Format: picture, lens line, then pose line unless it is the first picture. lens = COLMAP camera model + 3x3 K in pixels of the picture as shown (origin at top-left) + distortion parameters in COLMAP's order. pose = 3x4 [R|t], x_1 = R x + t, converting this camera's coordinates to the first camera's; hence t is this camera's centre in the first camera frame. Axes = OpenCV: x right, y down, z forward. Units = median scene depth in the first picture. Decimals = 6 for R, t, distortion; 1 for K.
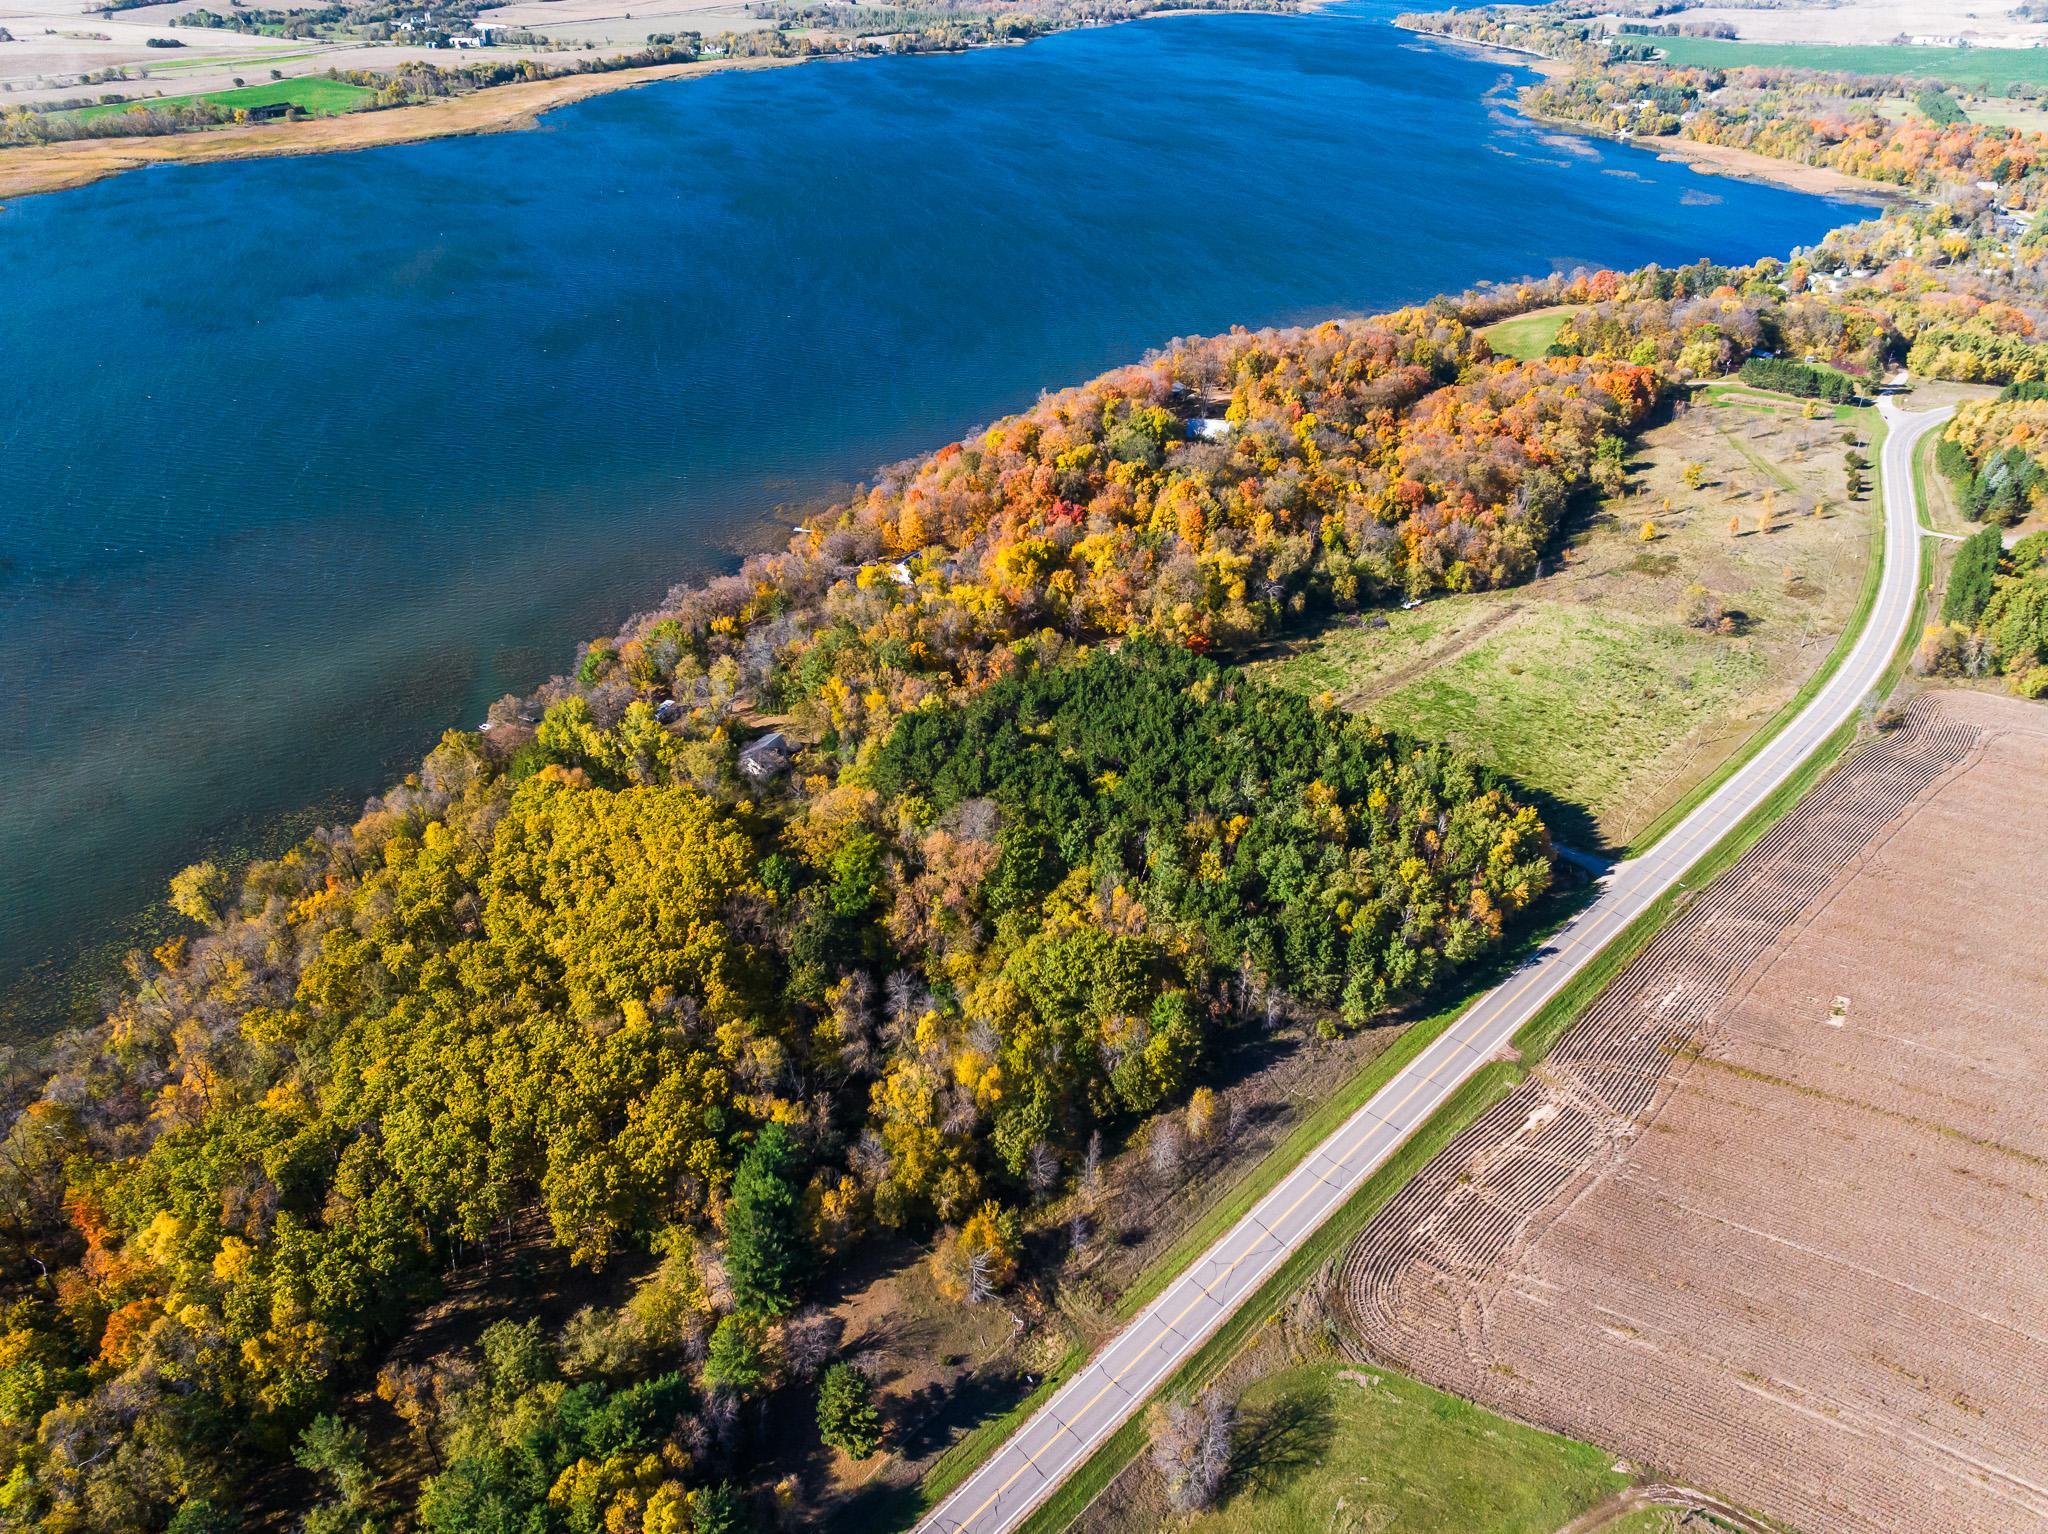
lens RADIAL K [[1458.4, 0, 1022.9], [0, 1458.4, 733.0], [0, 0, 1]] dist [-0.060563, 0.037240]
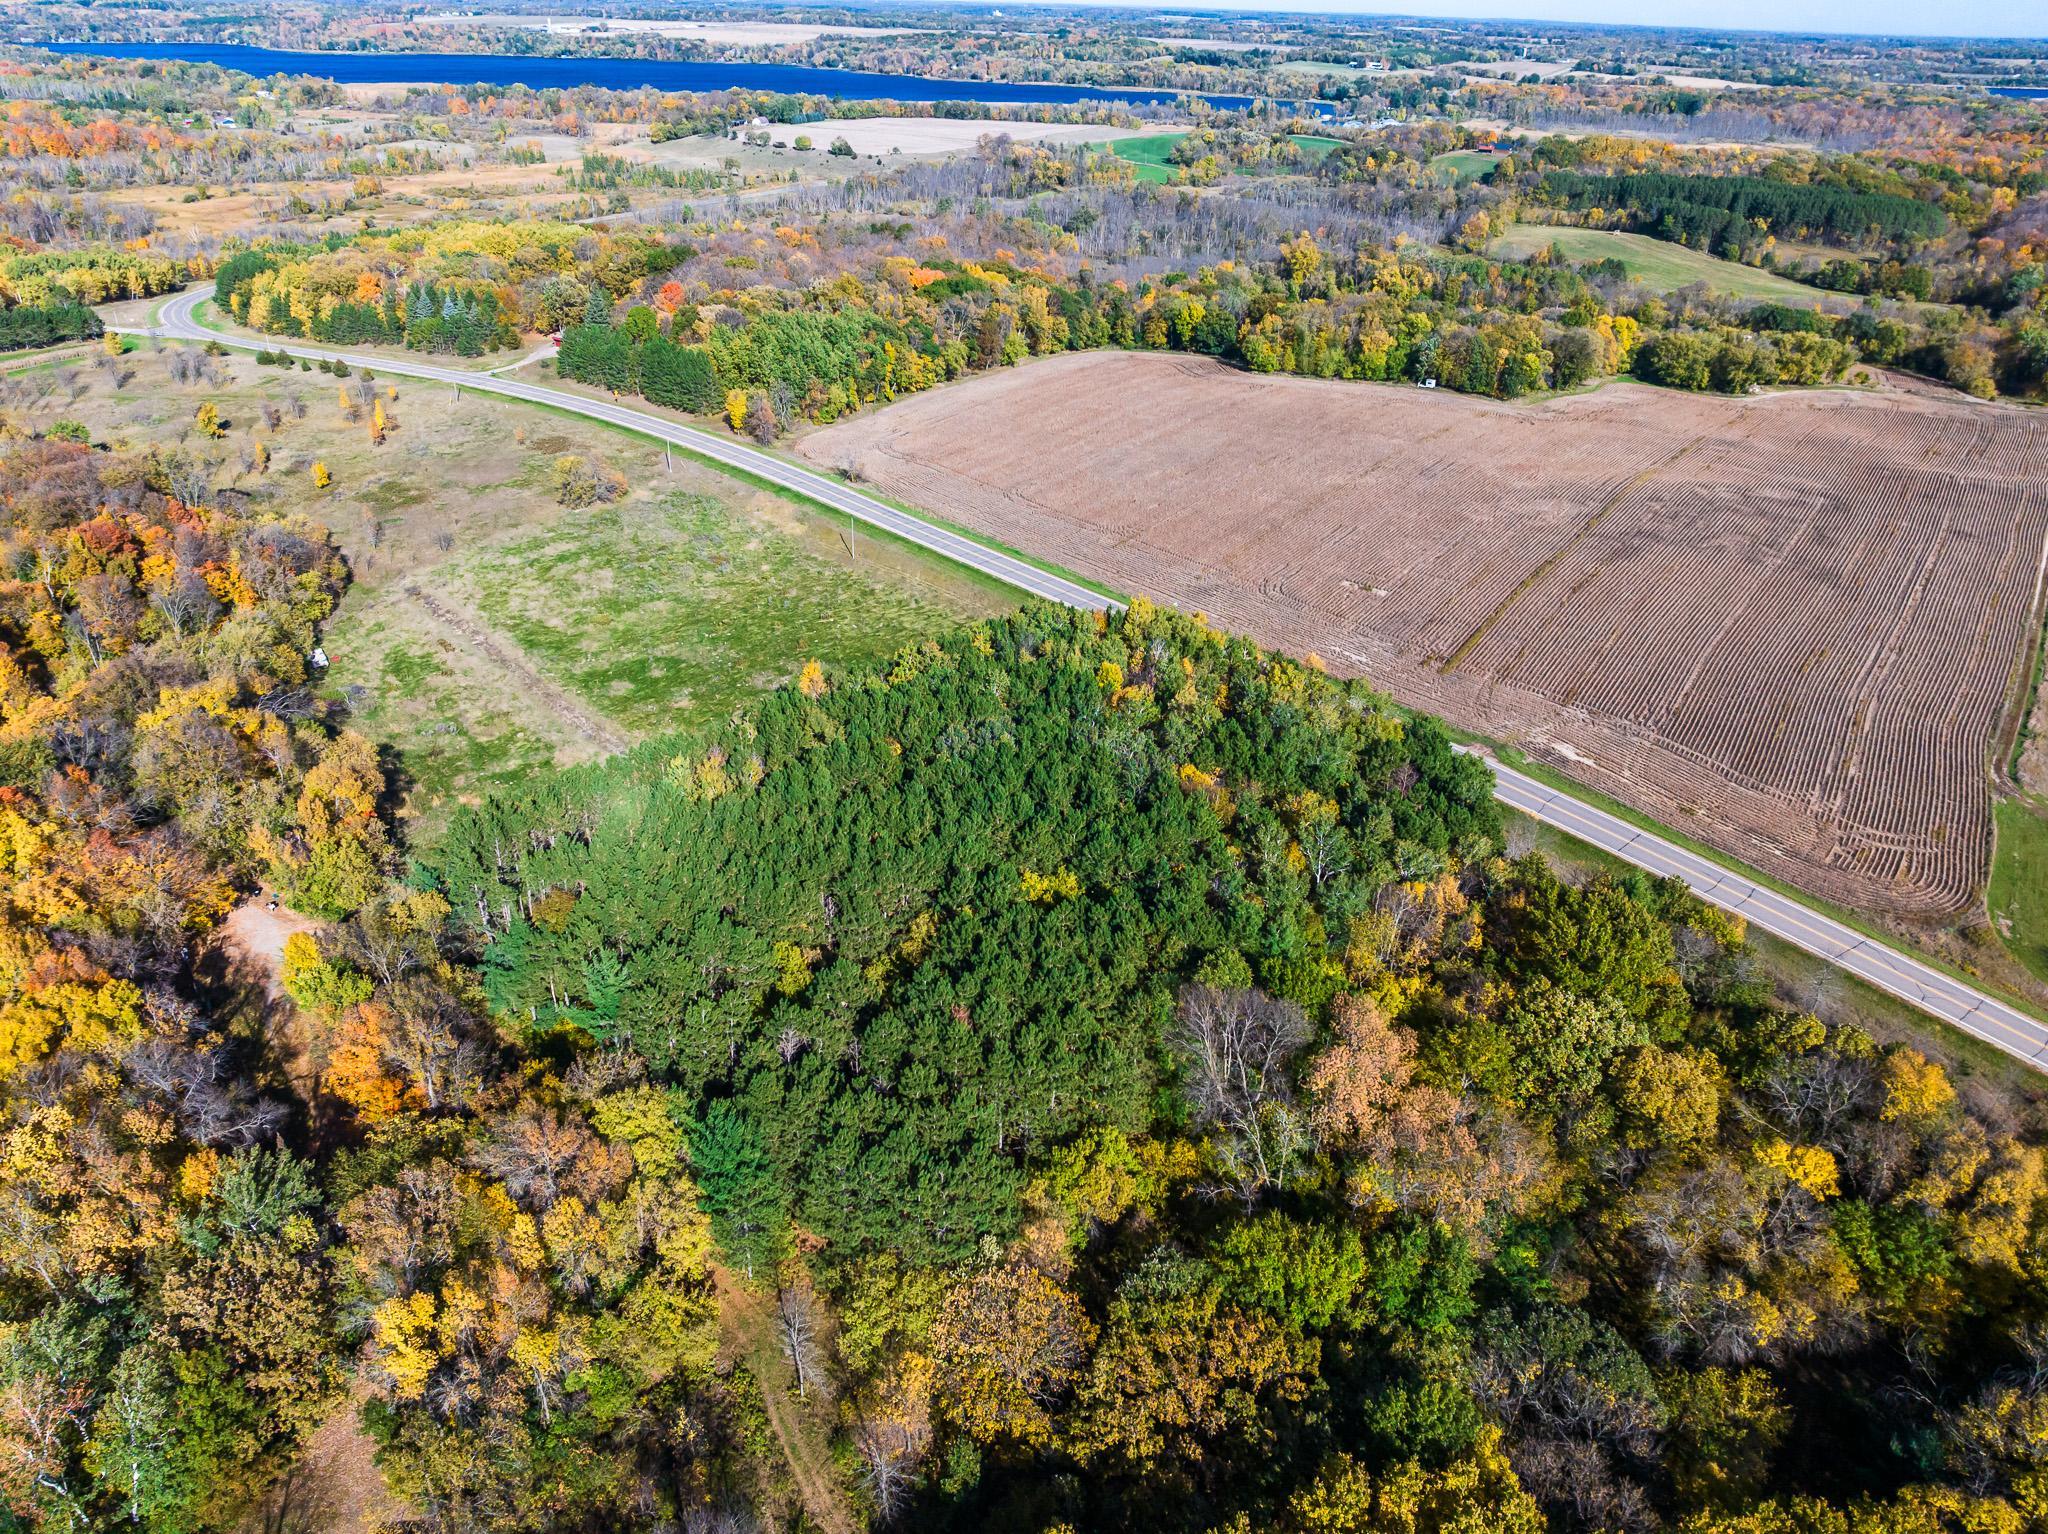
lens RADIAL K [[1458.4, 0, 1022.9], [0, 1458.4, 733.0], [0, 0, 1]] dist [-0.060563, 0.037240]
pose [[0.065780, -0.458244, 0.886389, -0.236102], [0.474812, 0.795673, 0.376109, -0.129282], [-0.877626, 0.396128, 0.269919, 0.494761]]
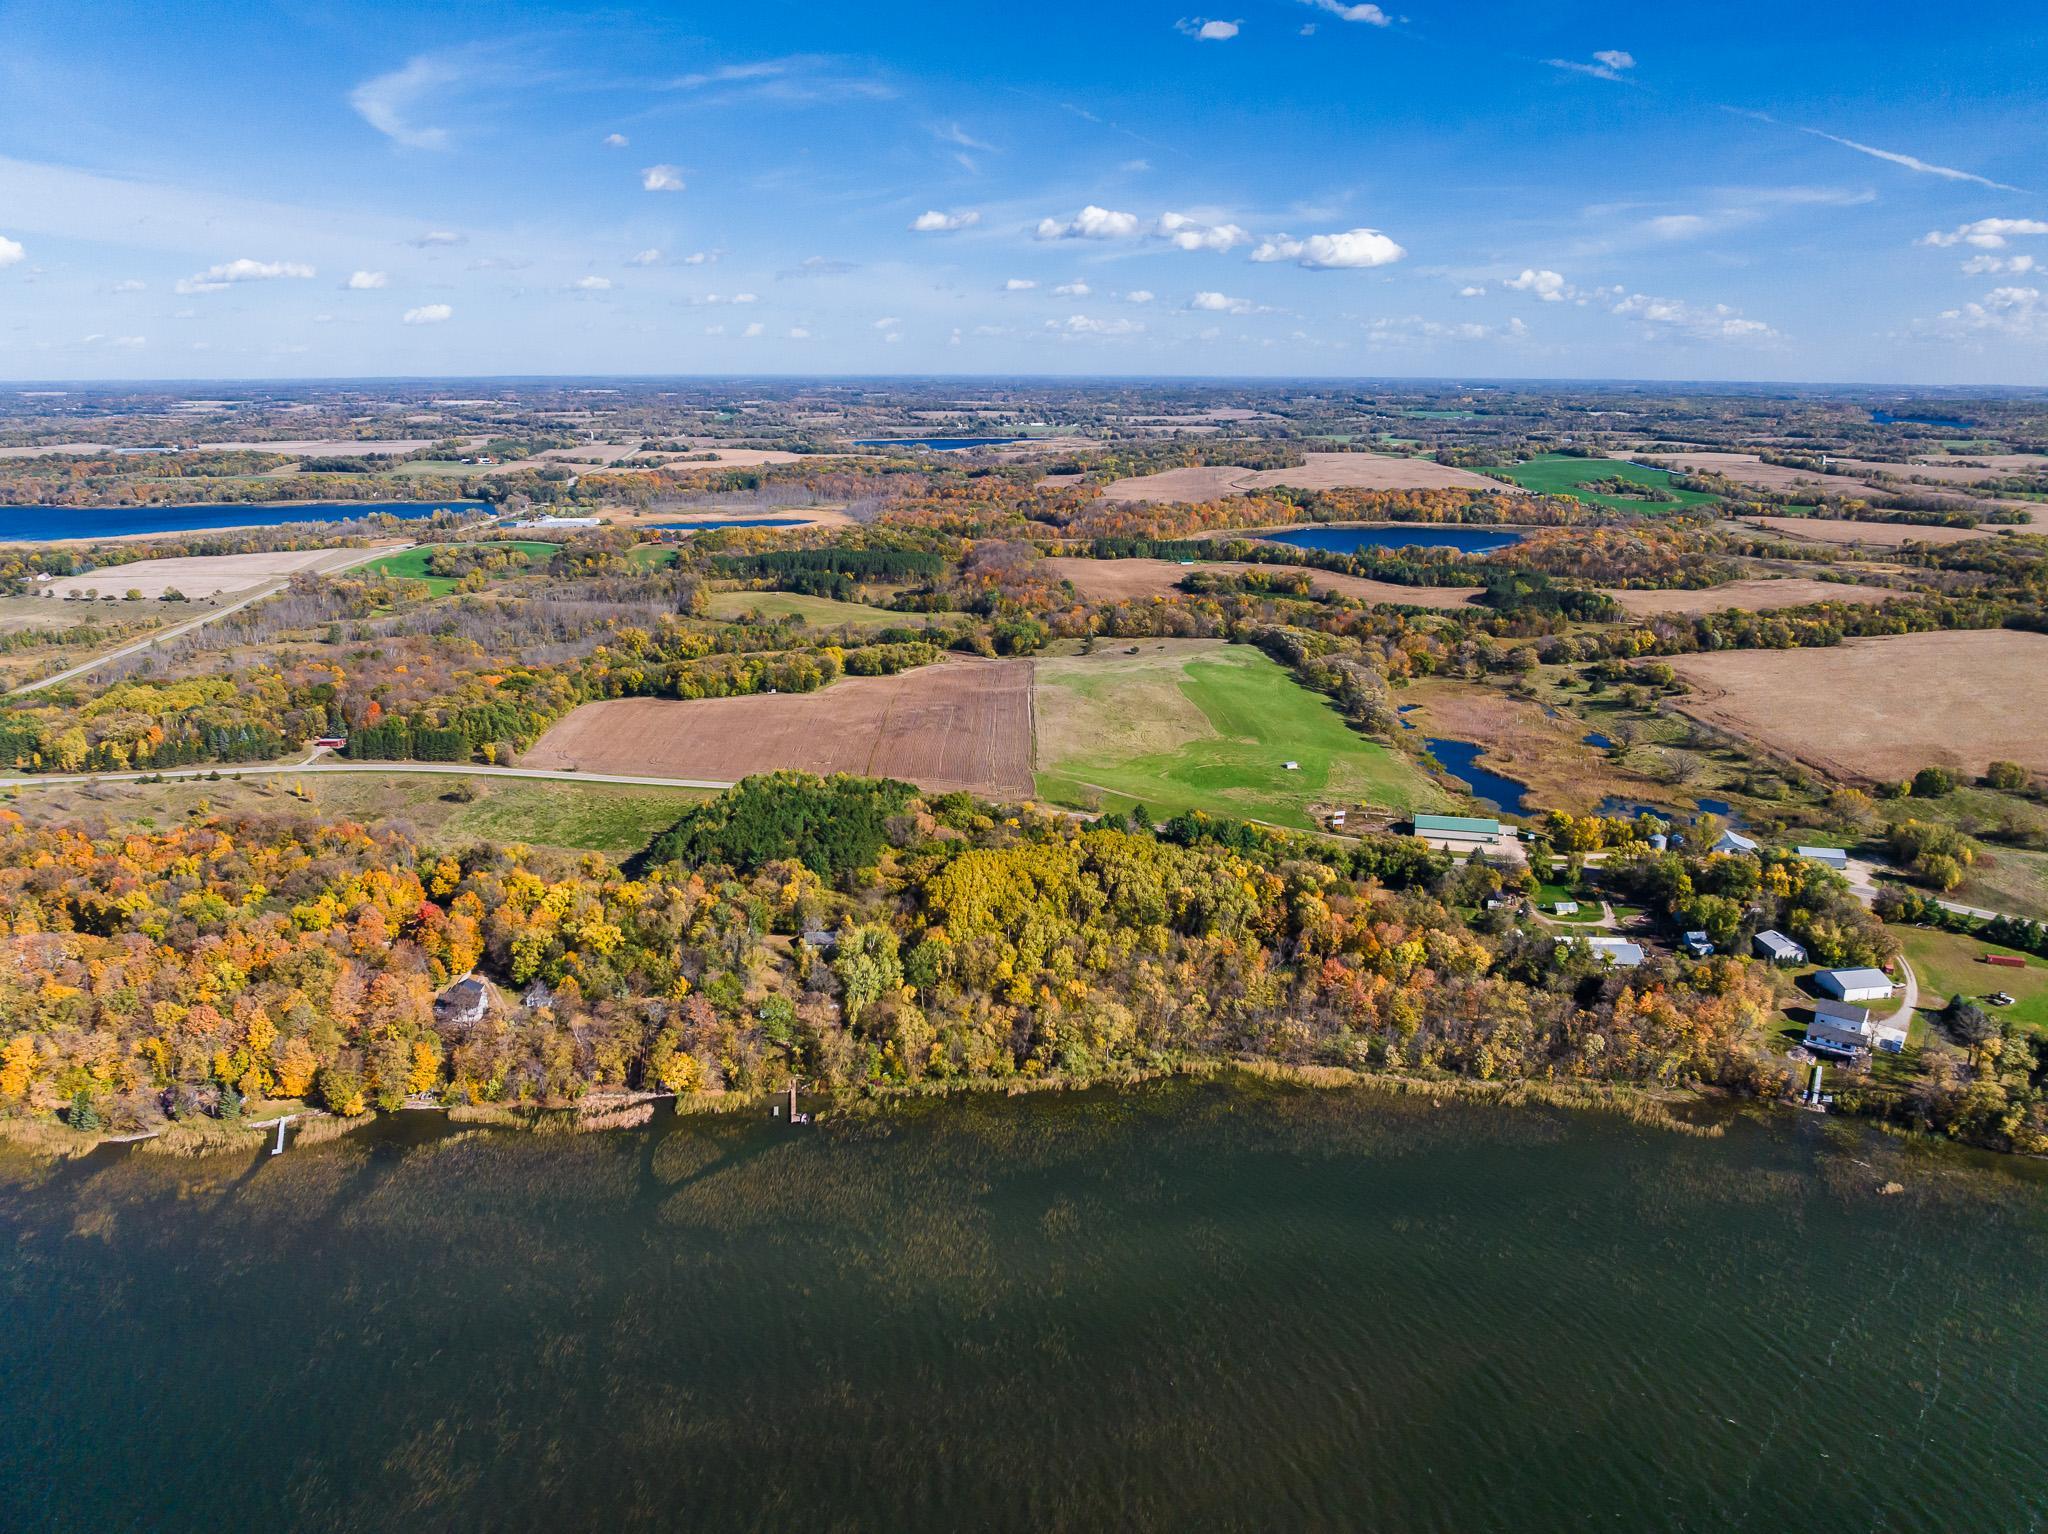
lens RADIAL K [[1426.2, 0, 1024.0], [0, 1426.2, 767.0], [0, 0, 1]] dist [-0.039255, -0.000774]
pose [[-0.531323, -0.232989, 0.814501, -1.019558], [0.417807, 0.764315, 0.491181, -0.534286], [-0.736976, 0.601280, -0.308754, 0.811501]]
